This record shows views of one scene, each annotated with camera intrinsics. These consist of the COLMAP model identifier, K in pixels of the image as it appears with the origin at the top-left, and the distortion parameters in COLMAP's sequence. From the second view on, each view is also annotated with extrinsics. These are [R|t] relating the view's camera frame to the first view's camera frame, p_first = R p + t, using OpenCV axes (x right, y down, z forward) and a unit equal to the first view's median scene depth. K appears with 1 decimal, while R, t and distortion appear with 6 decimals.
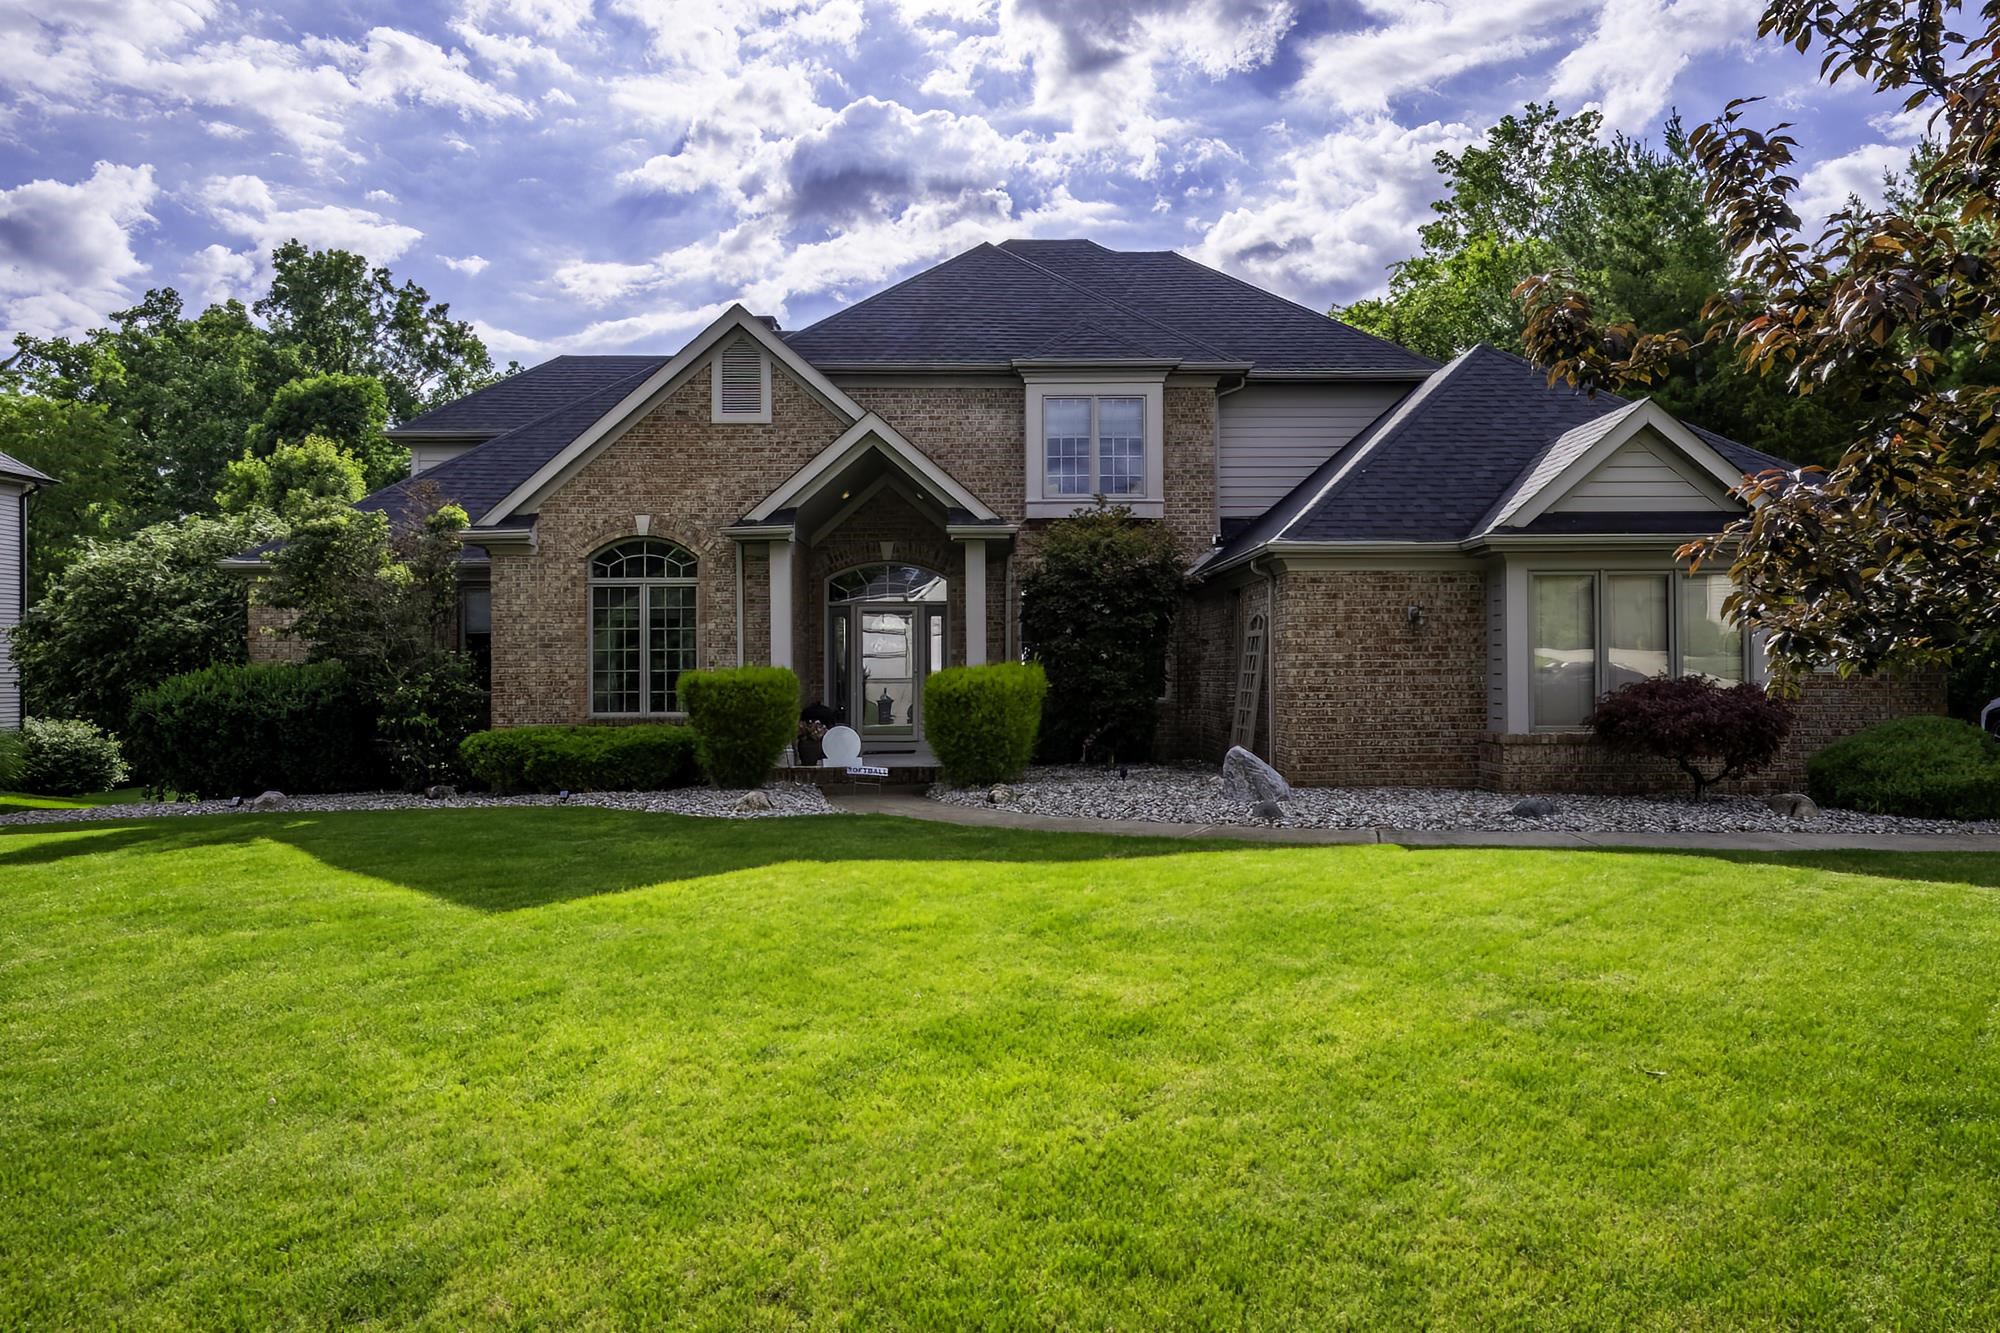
lens RADIAL K [[1322.0, 0, 1006.6], [0, 1322.0, 648.0], [0, 0, 1]] dist [-0.004200, 0.000970]
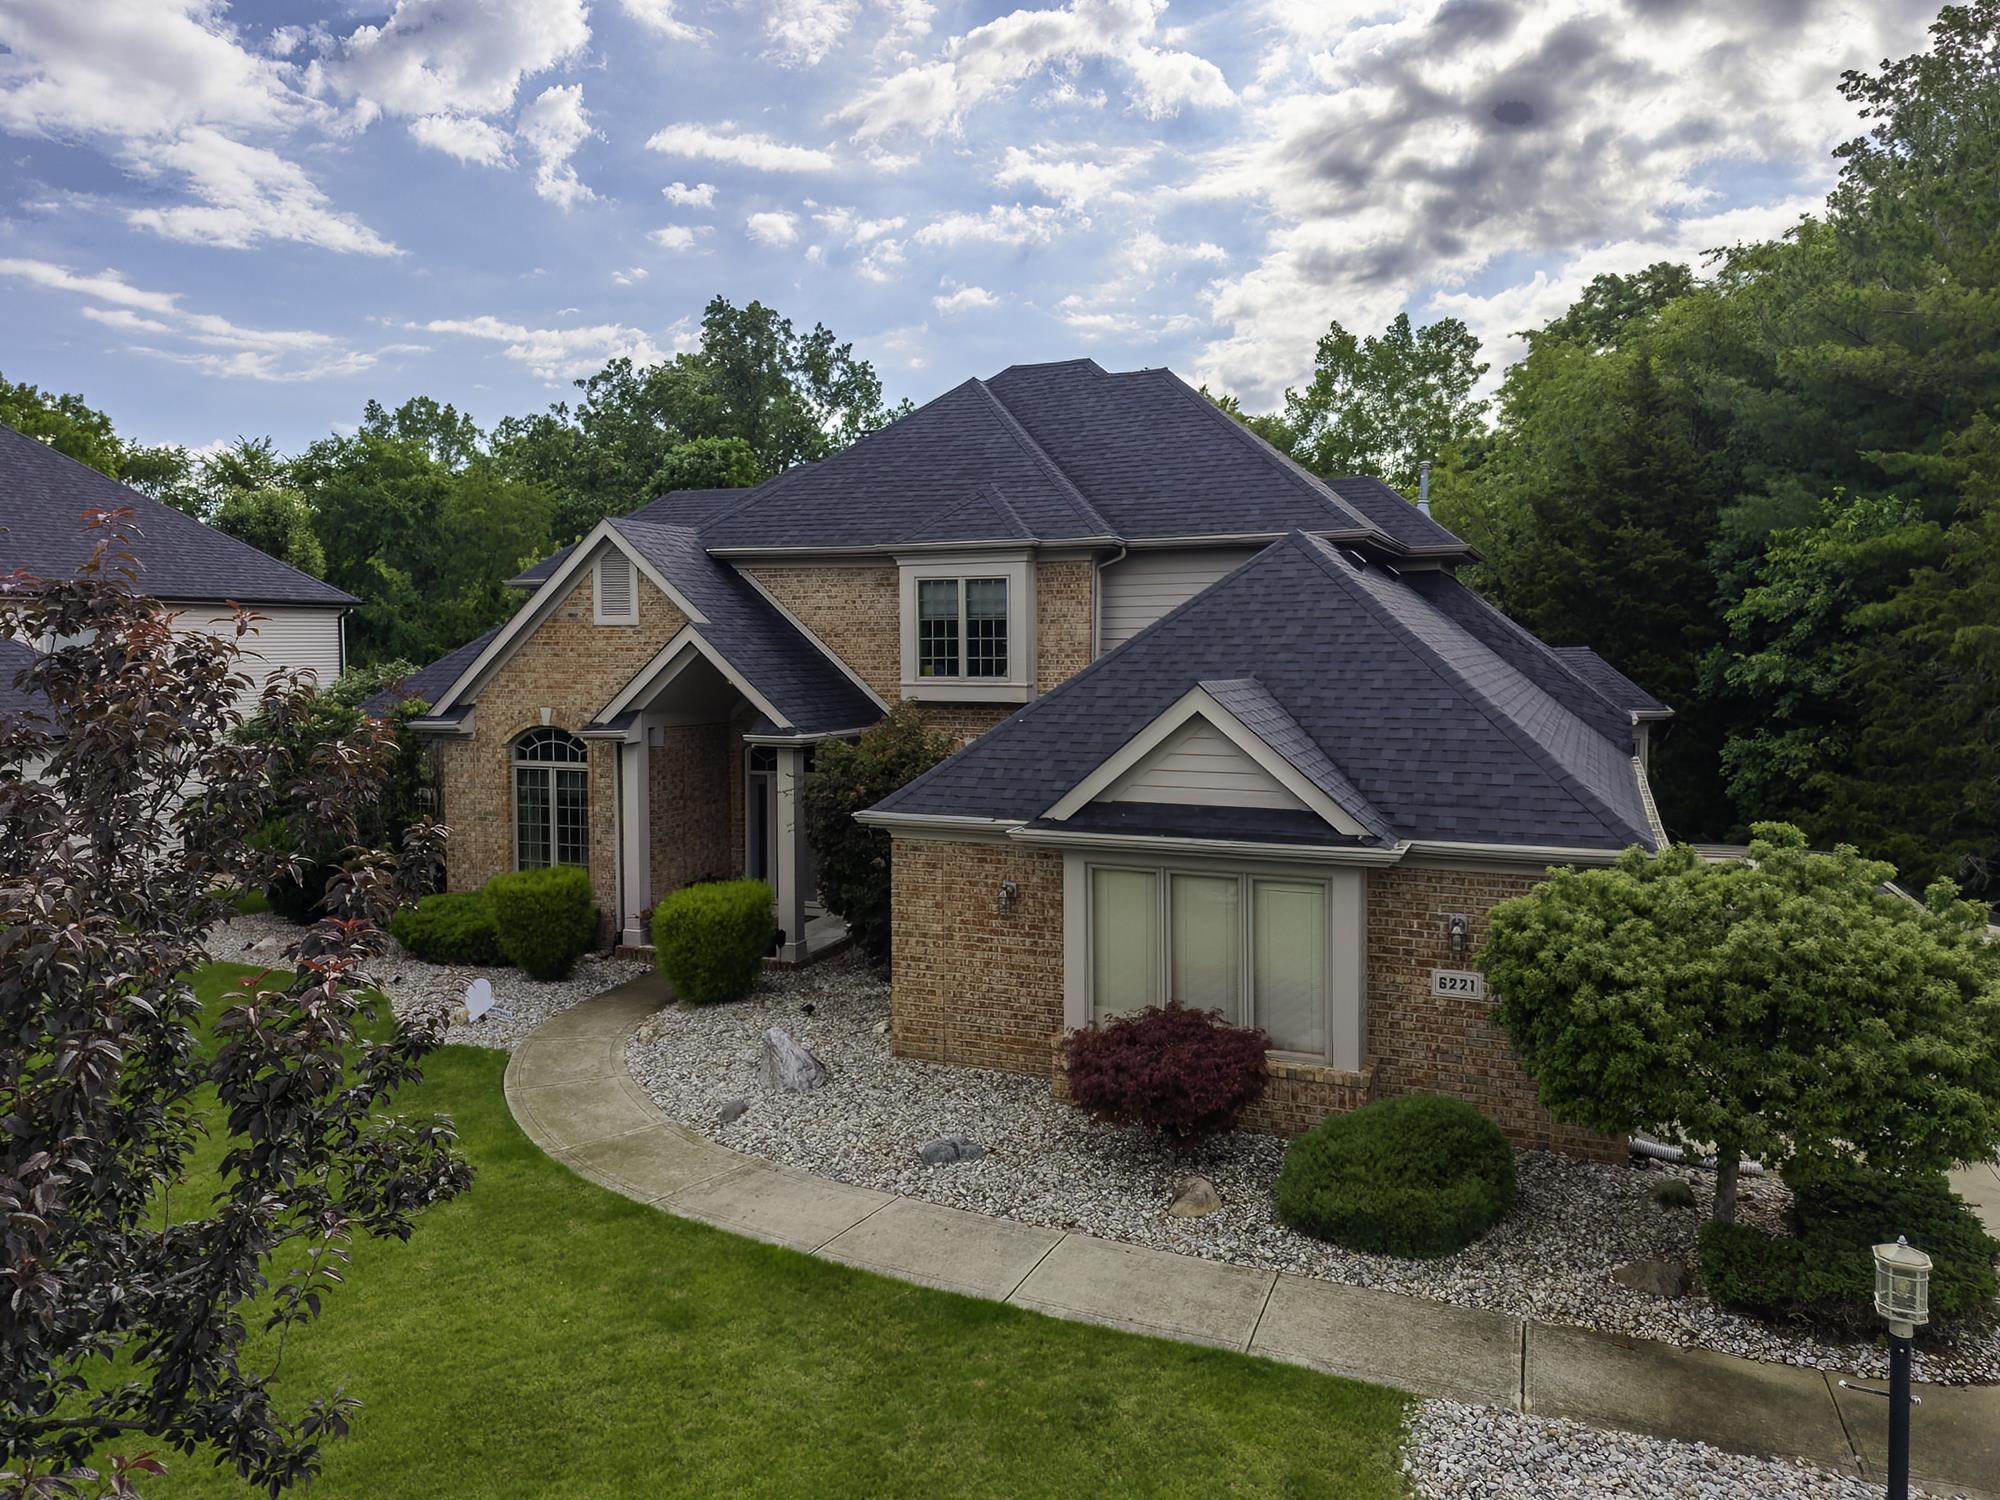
lens RADIAL K [[1402.2, 0, 1012.2], [0, 1402.2, 704.5], [0, 0, 1]] dist [0.063606, 0.000708]
pose [[0.911444, 0.021933, -0.410839, 0.574418], [0.006746, 0.997647, 0.068225, -0.181177], [0.411368, -0.064955, 0.909152, 0.073148]]
